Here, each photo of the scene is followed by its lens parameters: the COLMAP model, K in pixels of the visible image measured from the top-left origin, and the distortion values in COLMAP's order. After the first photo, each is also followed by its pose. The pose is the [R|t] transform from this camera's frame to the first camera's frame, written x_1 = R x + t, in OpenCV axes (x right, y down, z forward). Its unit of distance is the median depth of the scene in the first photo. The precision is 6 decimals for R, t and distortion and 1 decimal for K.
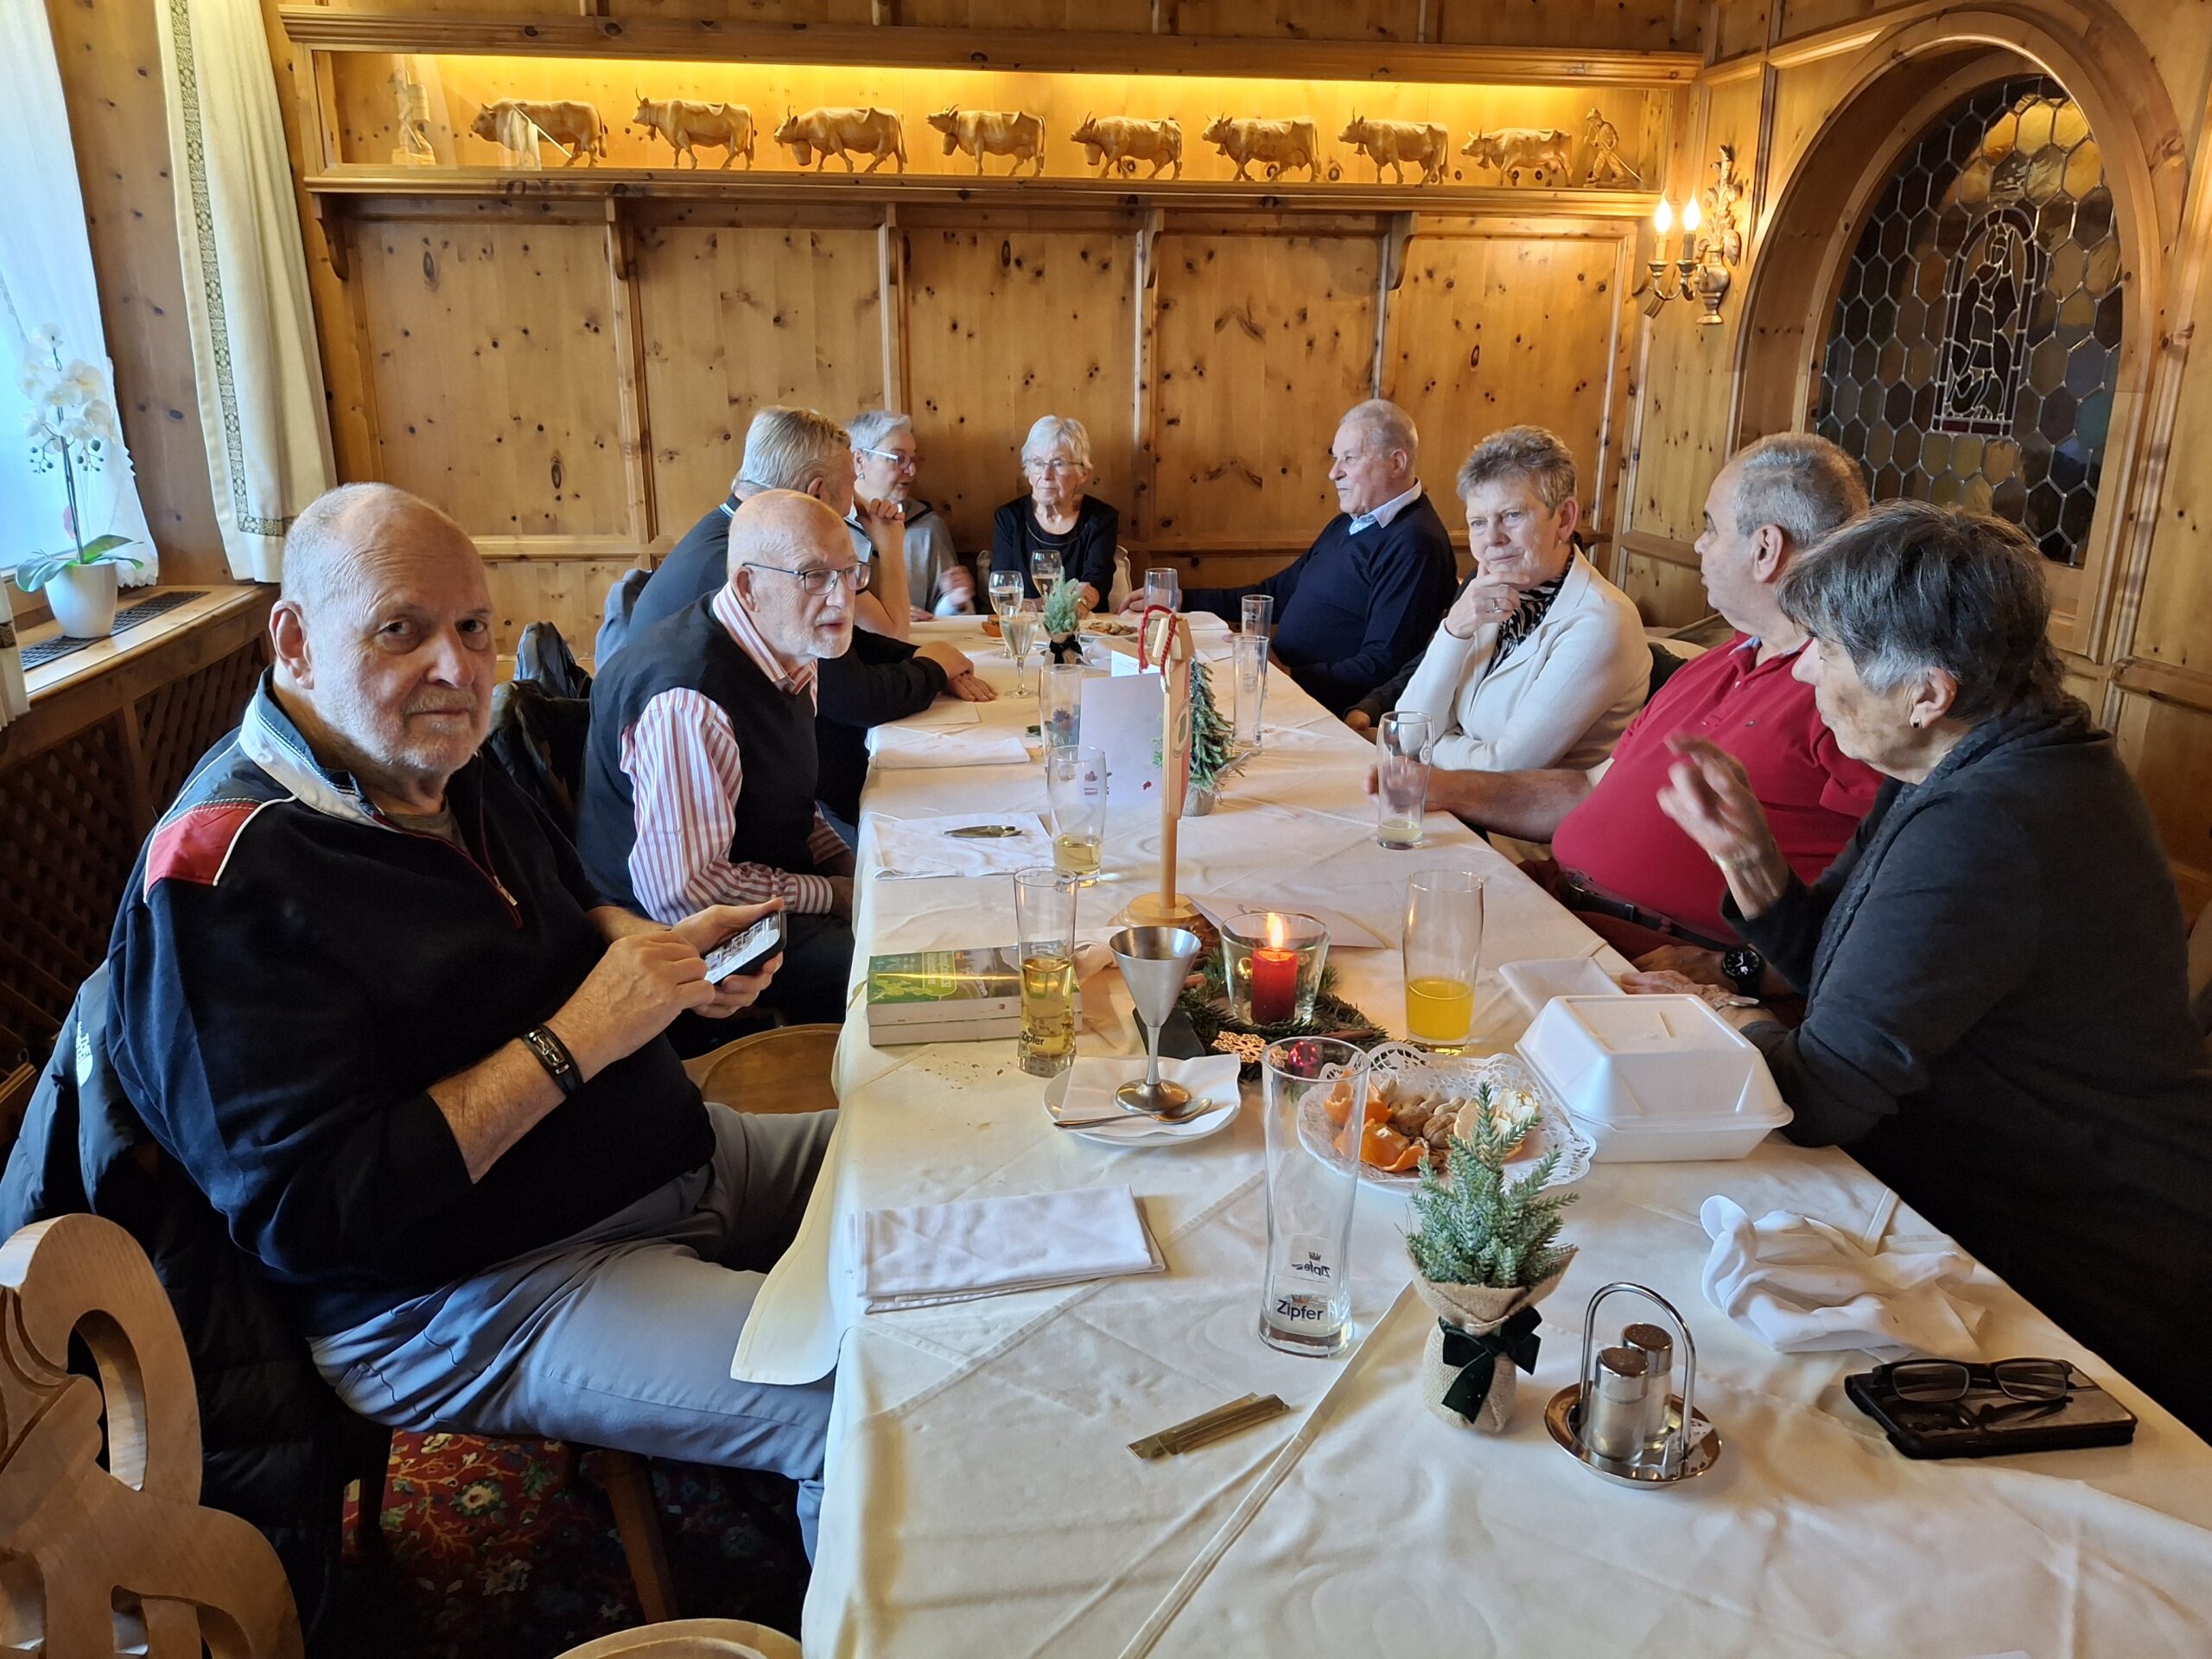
lens RADIAL K [[1678.2, 0, 1116.2], [0, 1678.2, 862.3], [0, 0, 1]] dist [0.015950, -0.037757]
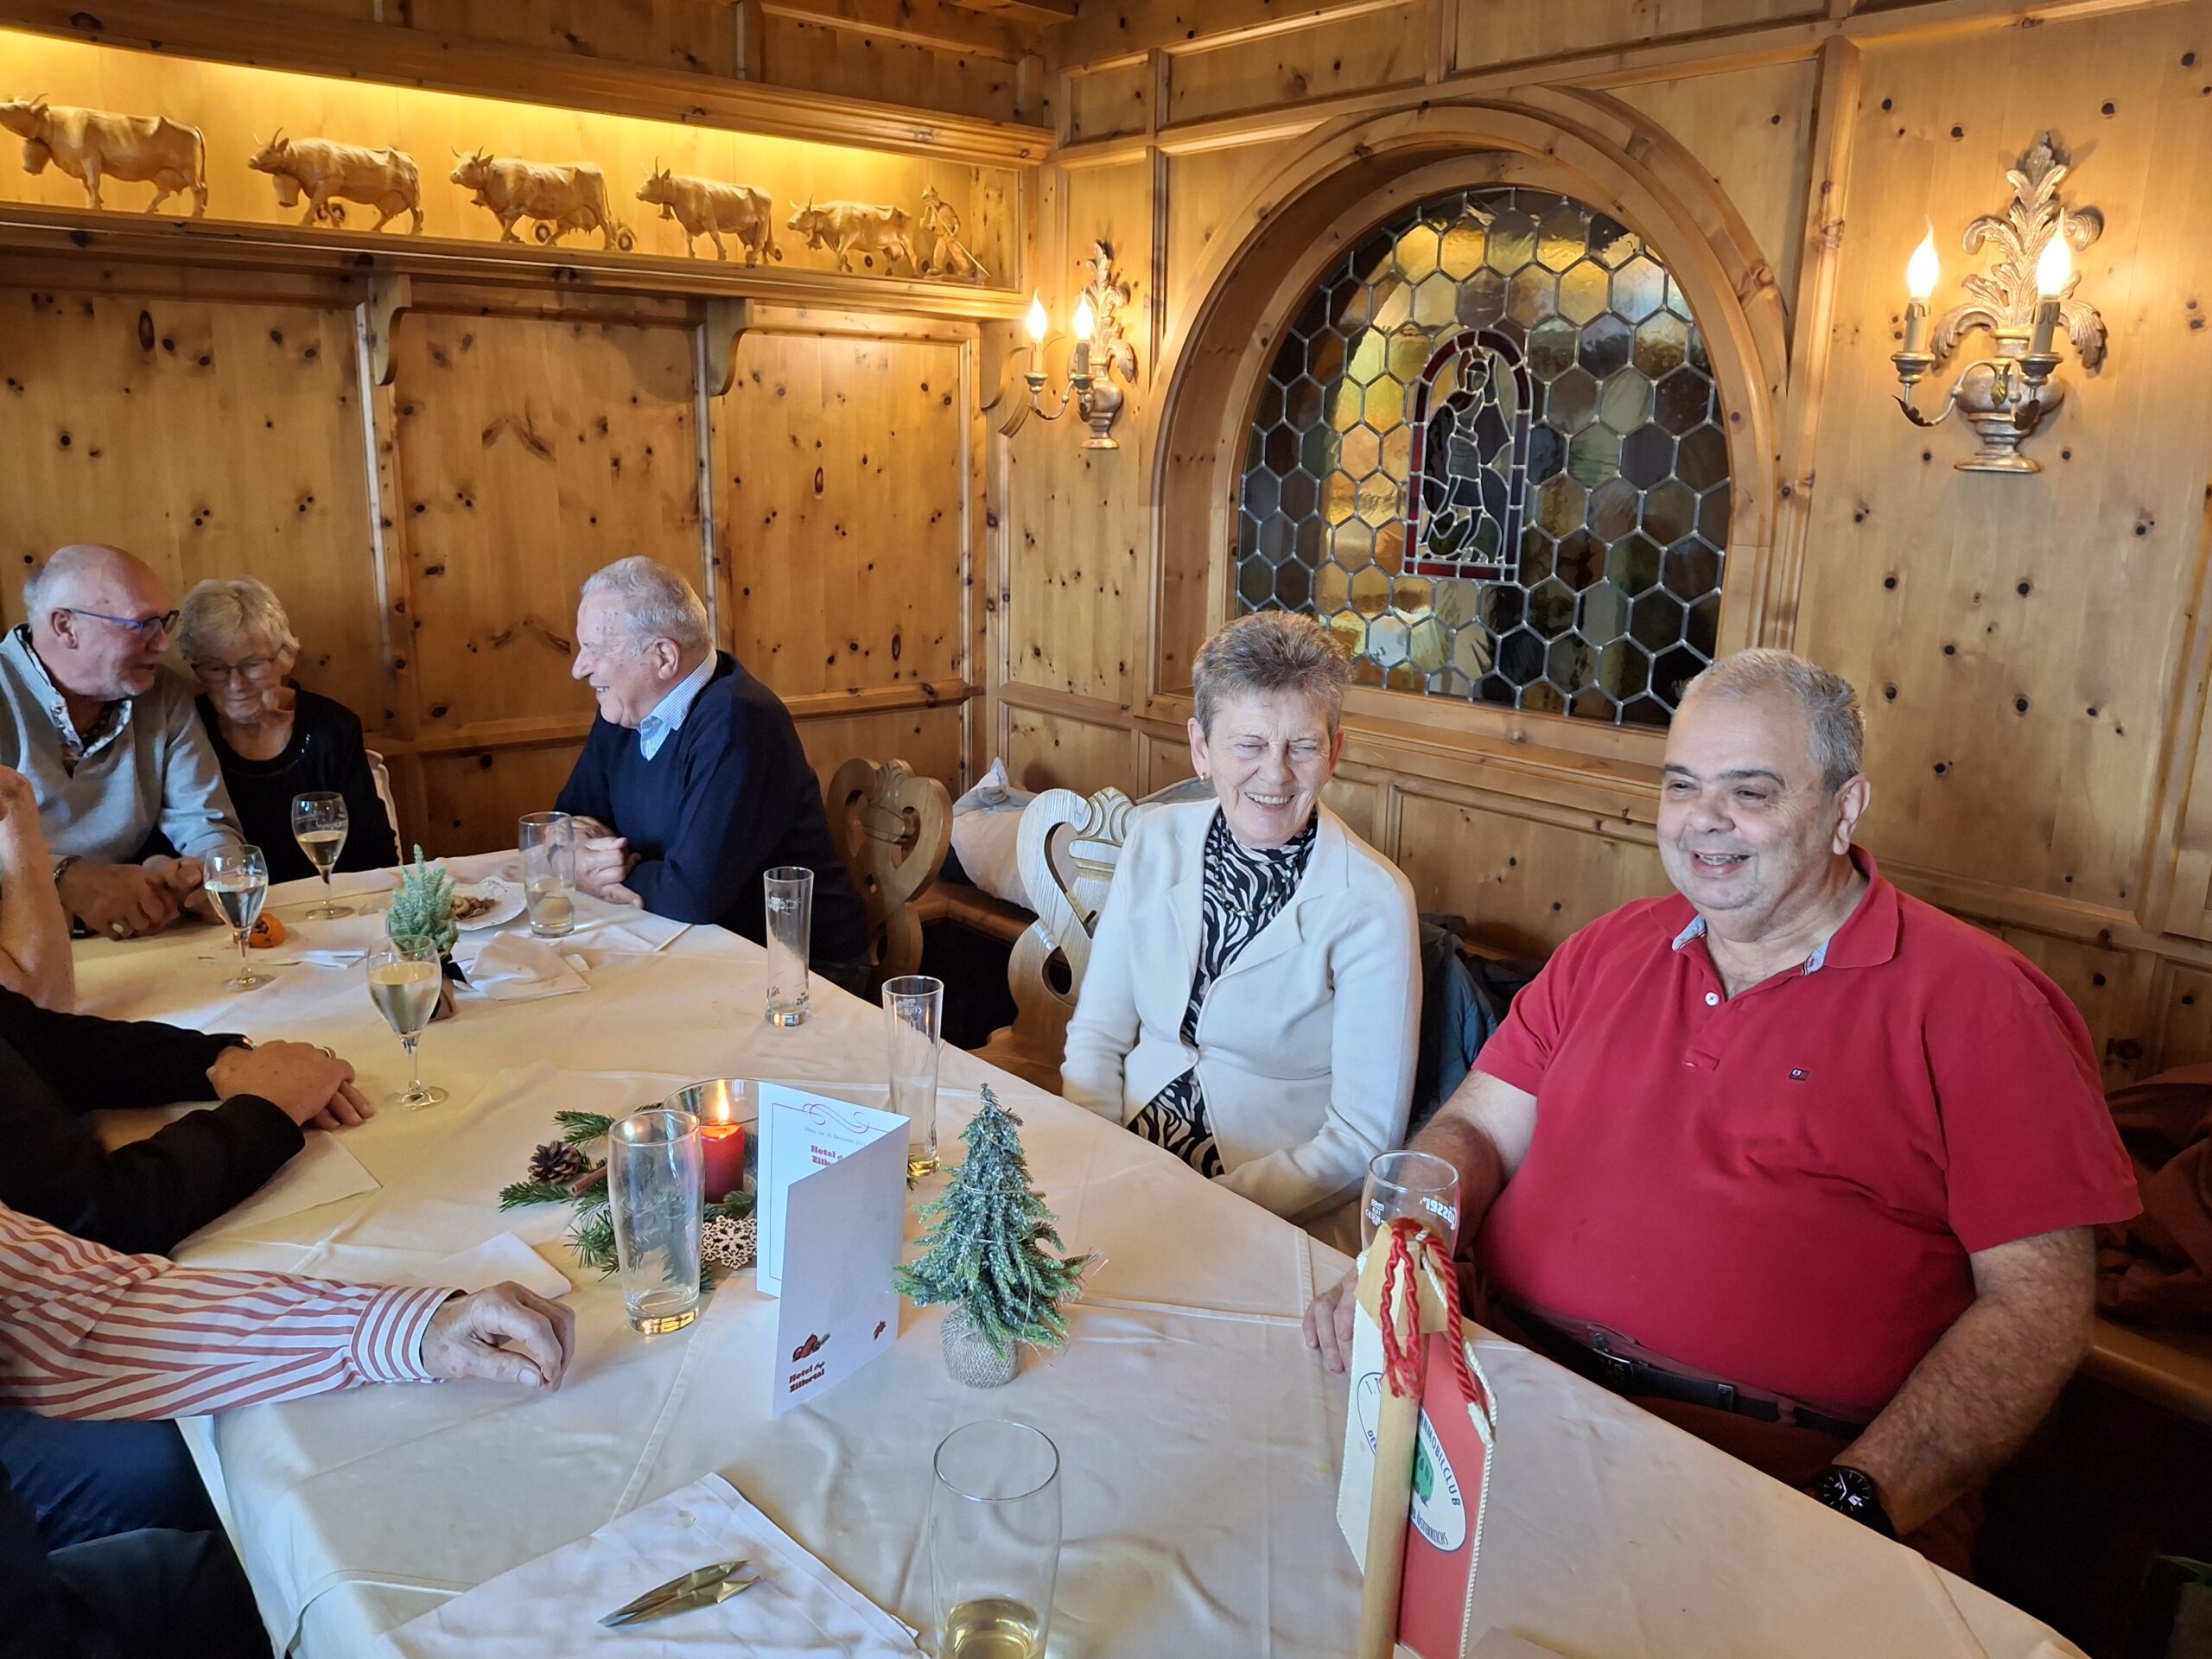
lens RADIAL K [[1678.2, 0, 1100.0], [0, 1678.2, 871.2], [0, 0, 1]] dist [0.015950, -0.037757]
pose [[0.856357, -0.119275, 0.502421, -0.104648], [0.139918, 0.990157, -0.003421, -0.104896], [-0.497068, 0.073227, 0.864616, 0.280757]]
